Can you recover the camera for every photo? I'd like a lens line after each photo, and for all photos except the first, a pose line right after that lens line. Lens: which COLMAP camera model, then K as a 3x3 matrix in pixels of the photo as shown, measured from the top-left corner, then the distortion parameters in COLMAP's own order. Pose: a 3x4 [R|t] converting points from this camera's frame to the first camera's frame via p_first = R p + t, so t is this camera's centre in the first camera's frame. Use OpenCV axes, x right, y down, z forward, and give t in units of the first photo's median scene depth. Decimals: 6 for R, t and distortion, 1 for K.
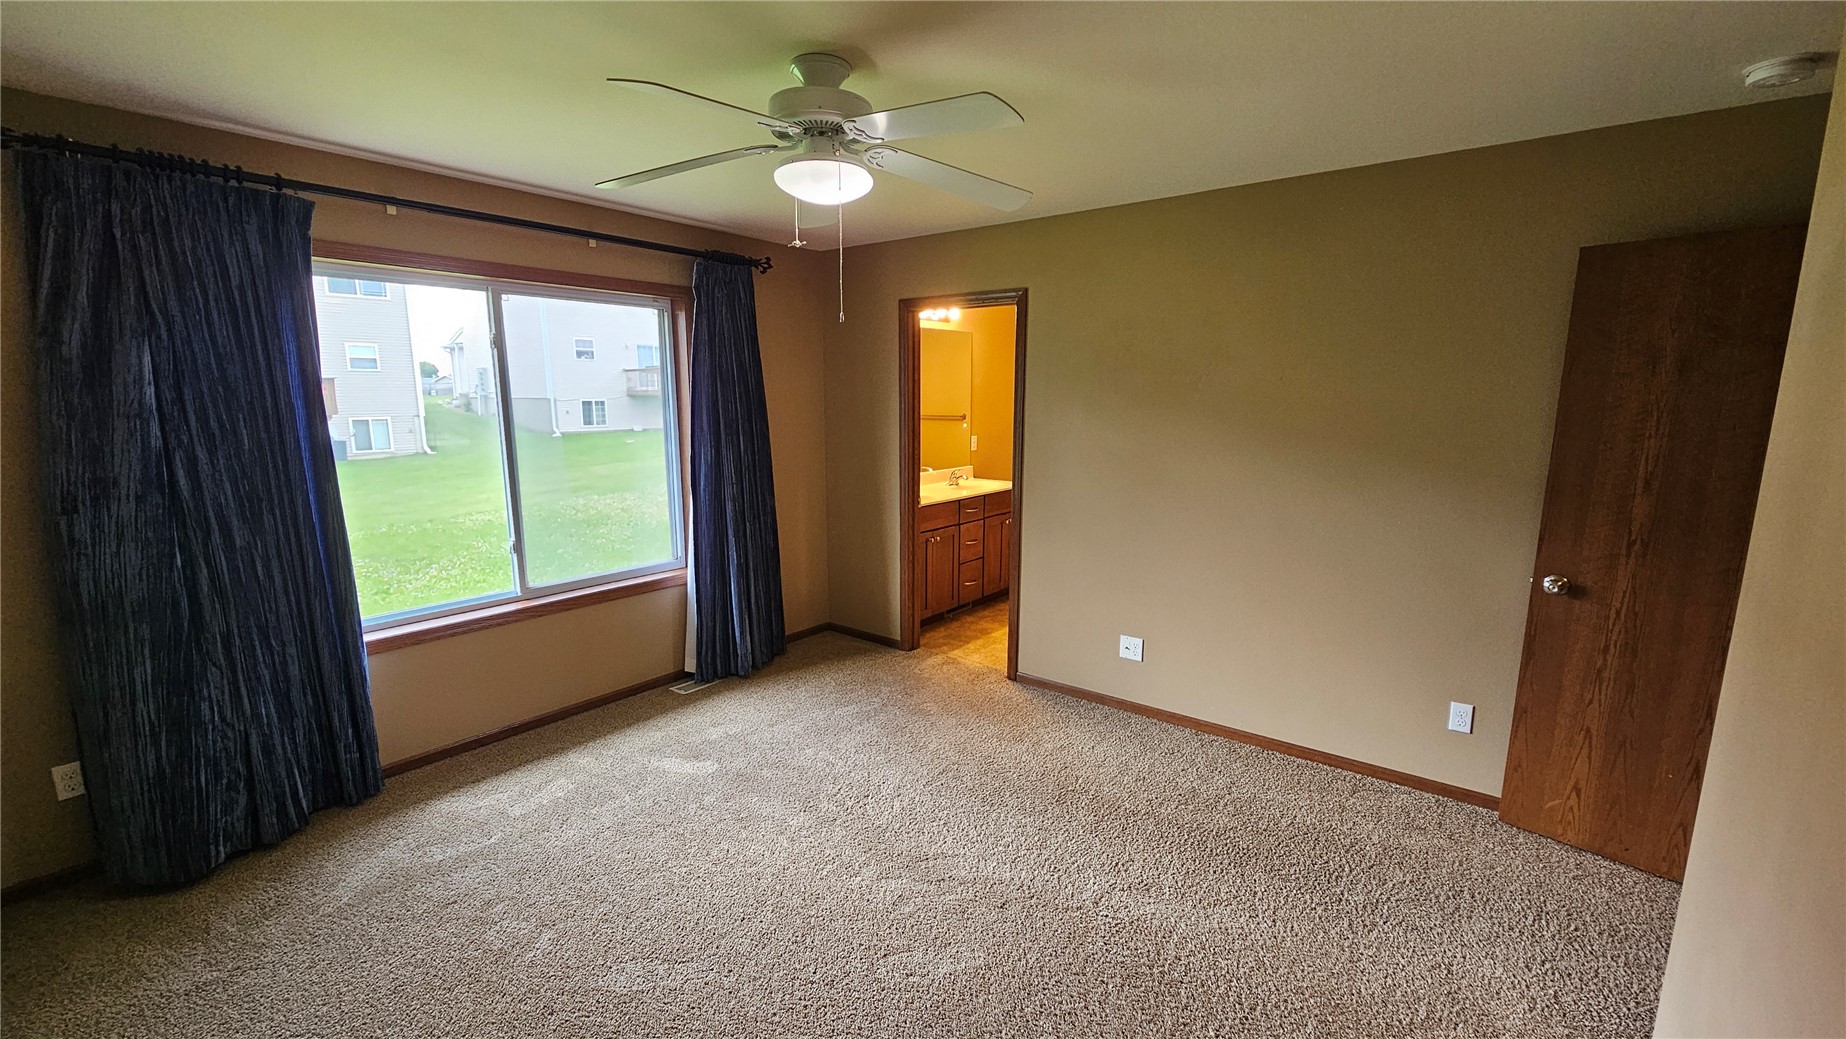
lens RADIAL K [[754.8, 0, 931.4], [0, 754.8, 520.5], [0, 0, 1]] dist [0.000790, -0.001861]
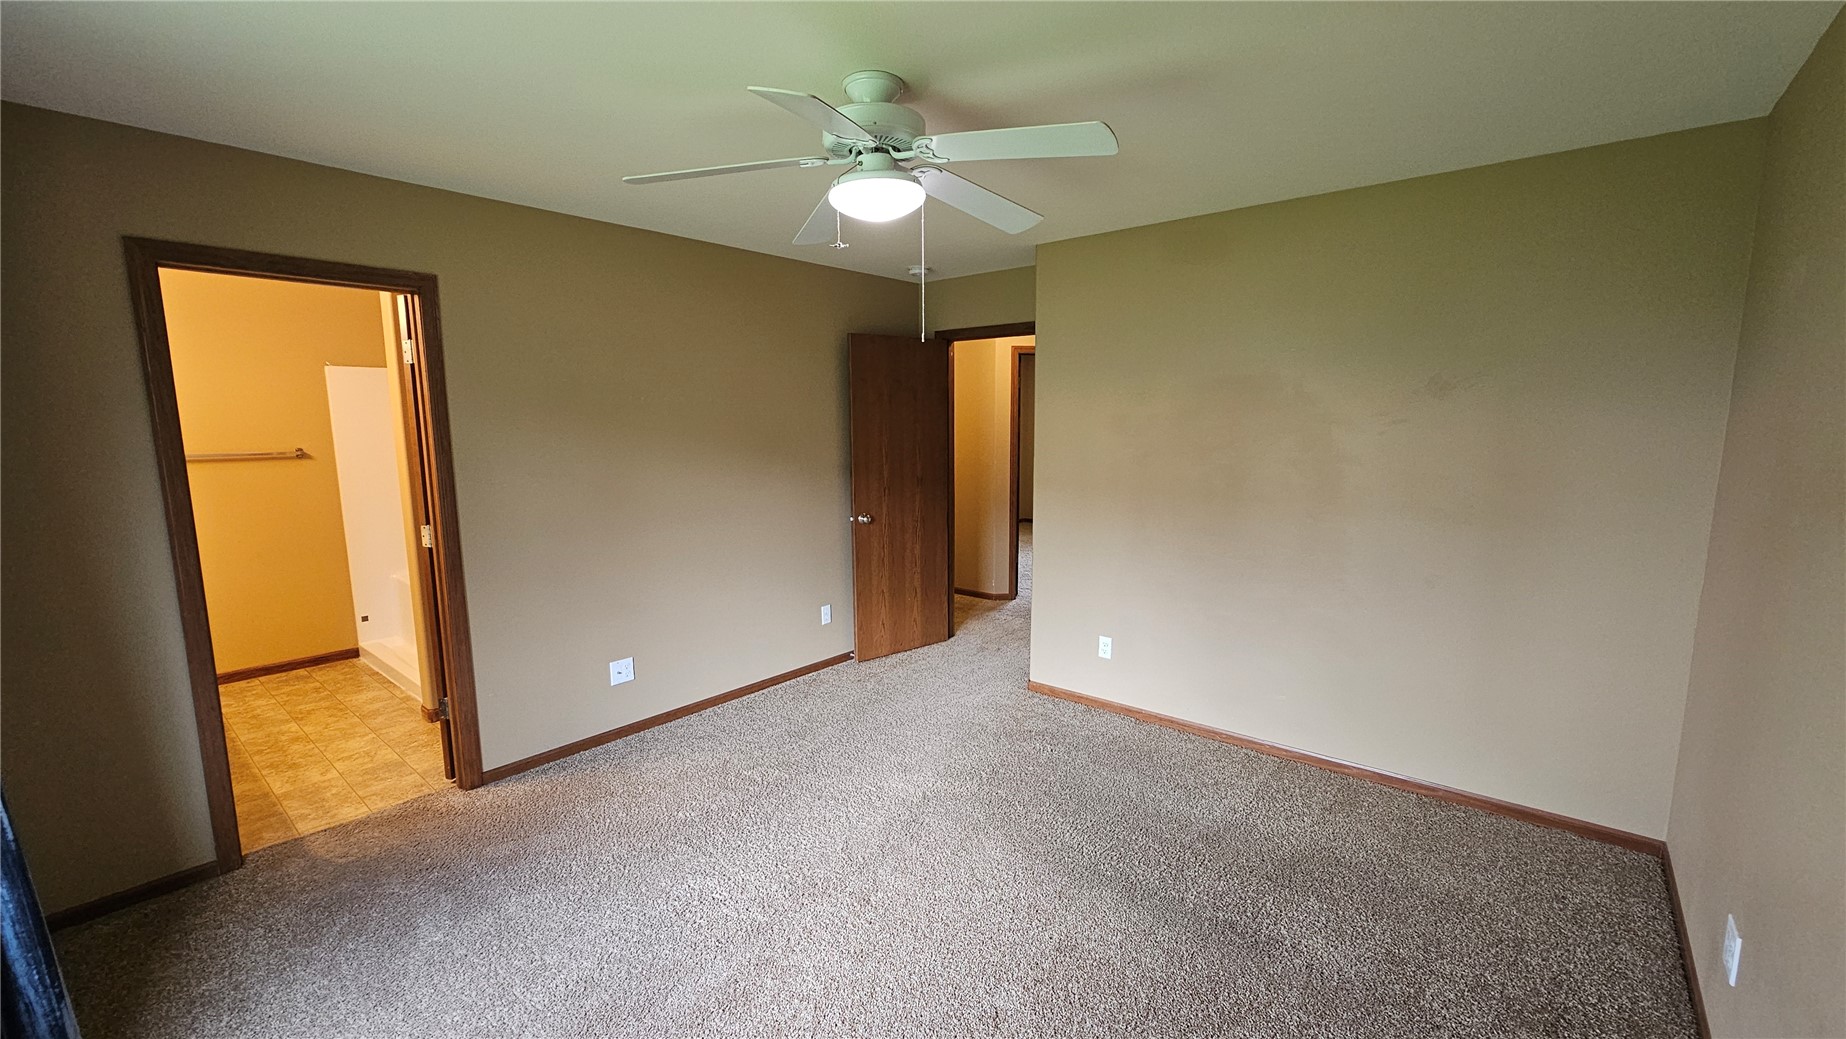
lens RADIAL K [[754.8, 0, 918.6], [0, 754.8, 529.3], [0, 0, 1]] dist [0.000790, -0.001861]
pose [[0.044713, -0.148292, 0.987932, -0.663747], [0.170799, 0.975495, 0.138695, -0.082107], [-0.984291, 0.162536, 0.068946, 0.524276]]
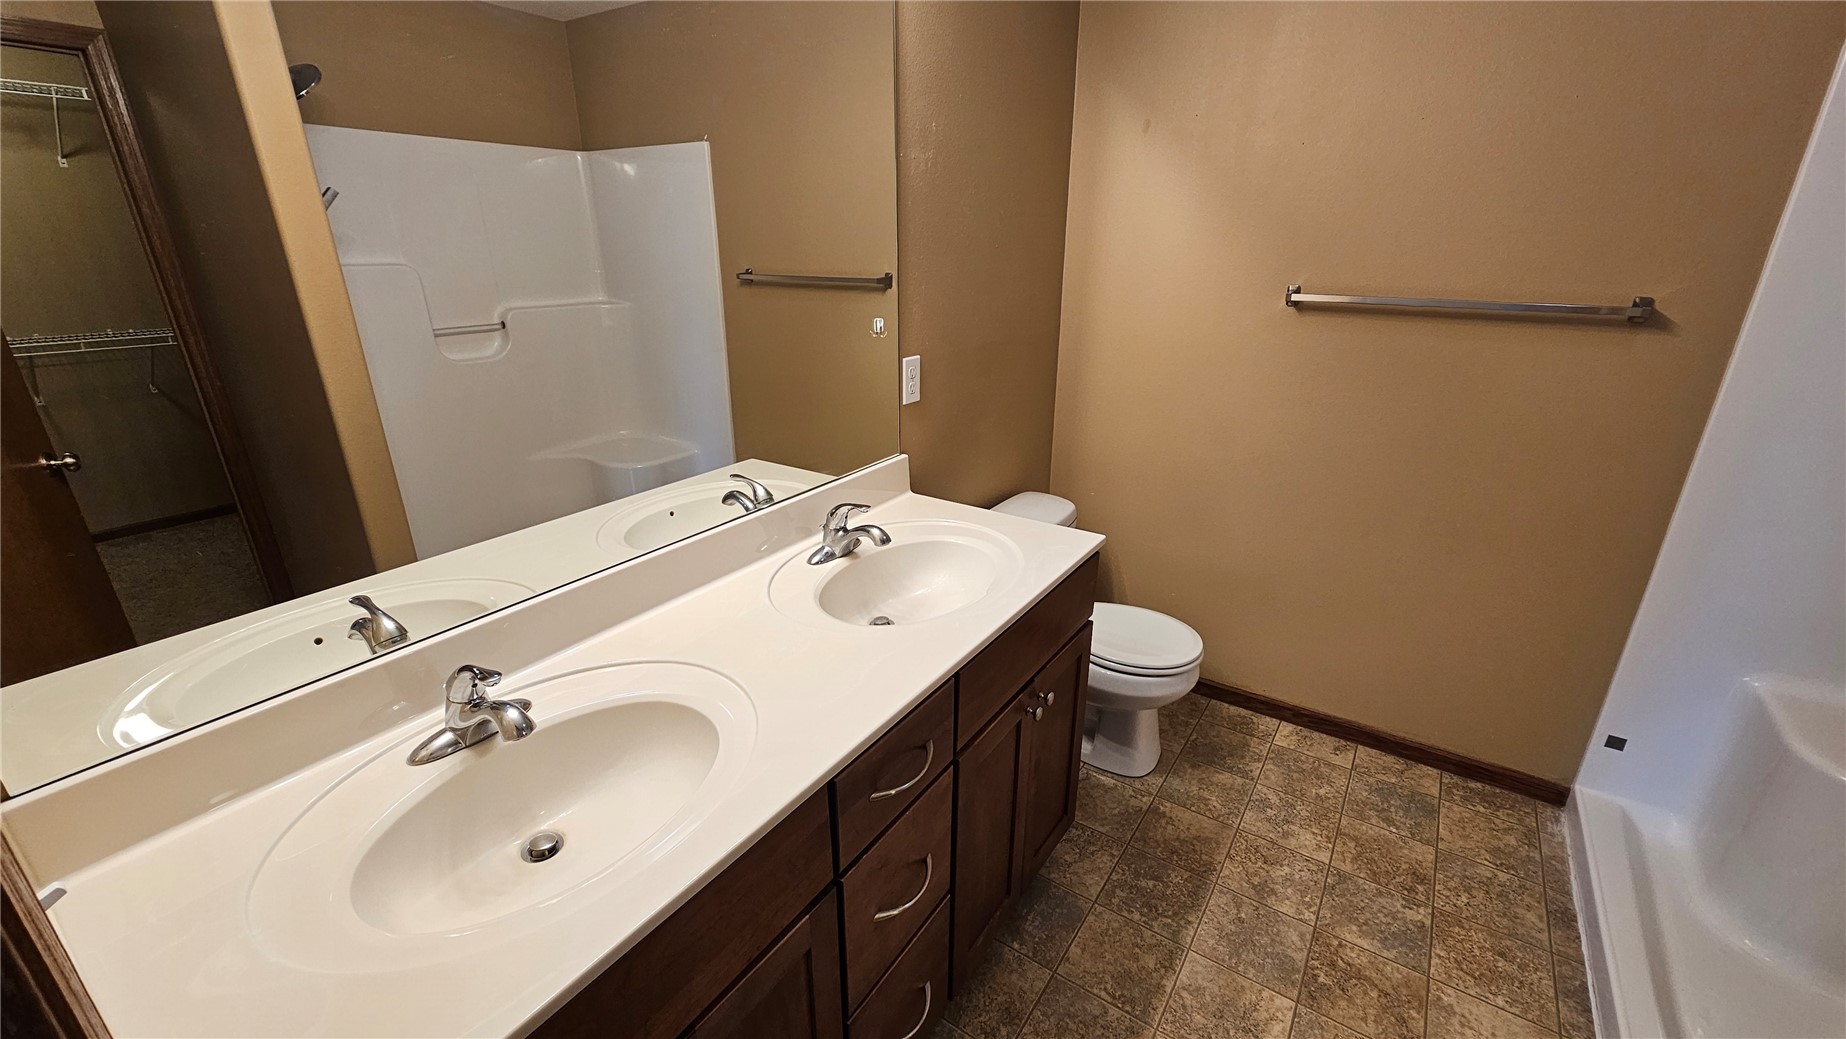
lens RADIAL K [[754.8, 0, 927.2], [0, 754.8, 525.5], [0, 0, 1]] dist [0.000790, -0.001861]
pose [[0.997549, -0.024813, 0.065422, 0.069211], [0.011526, 0.980510, 0.196132, -0.174825], [-0.069013, -0.194898, 0.978393, 1.145780]]
